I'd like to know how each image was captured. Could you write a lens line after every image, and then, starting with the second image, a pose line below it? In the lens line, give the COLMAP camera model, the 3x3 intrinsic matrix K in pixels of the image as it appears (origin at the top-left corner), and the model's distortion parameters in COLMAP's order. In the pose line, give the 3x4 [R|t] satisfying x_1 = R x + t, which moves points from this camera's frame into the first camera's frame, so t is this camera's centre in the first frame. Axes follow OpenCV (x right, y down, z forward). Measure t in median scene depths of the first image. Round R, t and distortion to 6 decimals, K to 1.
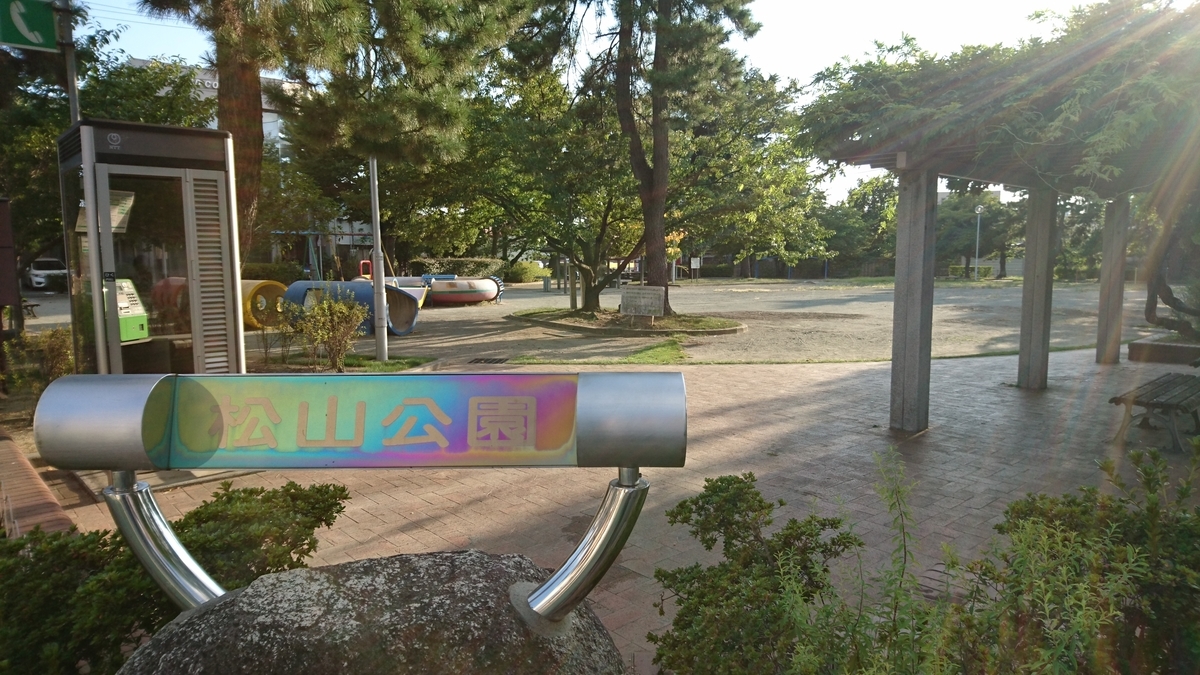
lens RADIAL K [[754.4, 0, 598.6], [0, 754.4, 344.6], [0, 0, 1]] dist [0.029621, -0.025924]
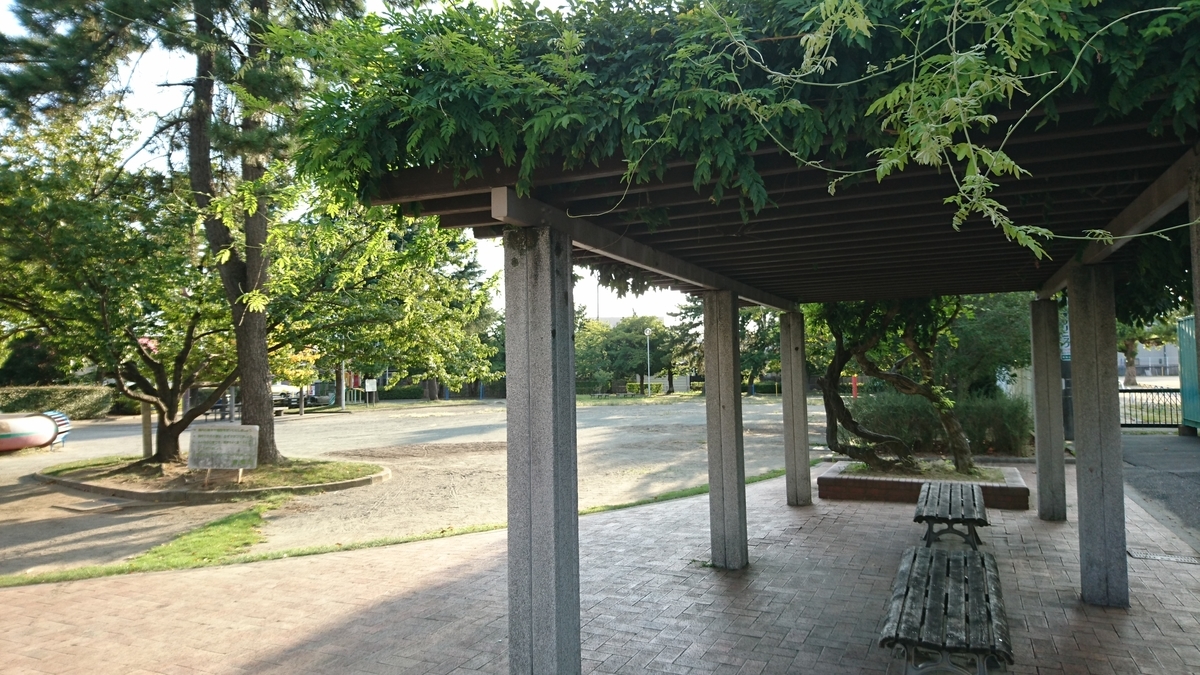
lens RADIAL K [[754.4, 0, 597.4], [0, 754.4, 342.3], [0, 0, 1]] dist [0.029621, -0.025924]
pose [[0.924353, 0.000873, 0.381537, 0.092562], [0.060612, 0.986962, -0.149103, -0.024207], [-0.376693, 0.160949, 0.912249, 0.182589]]
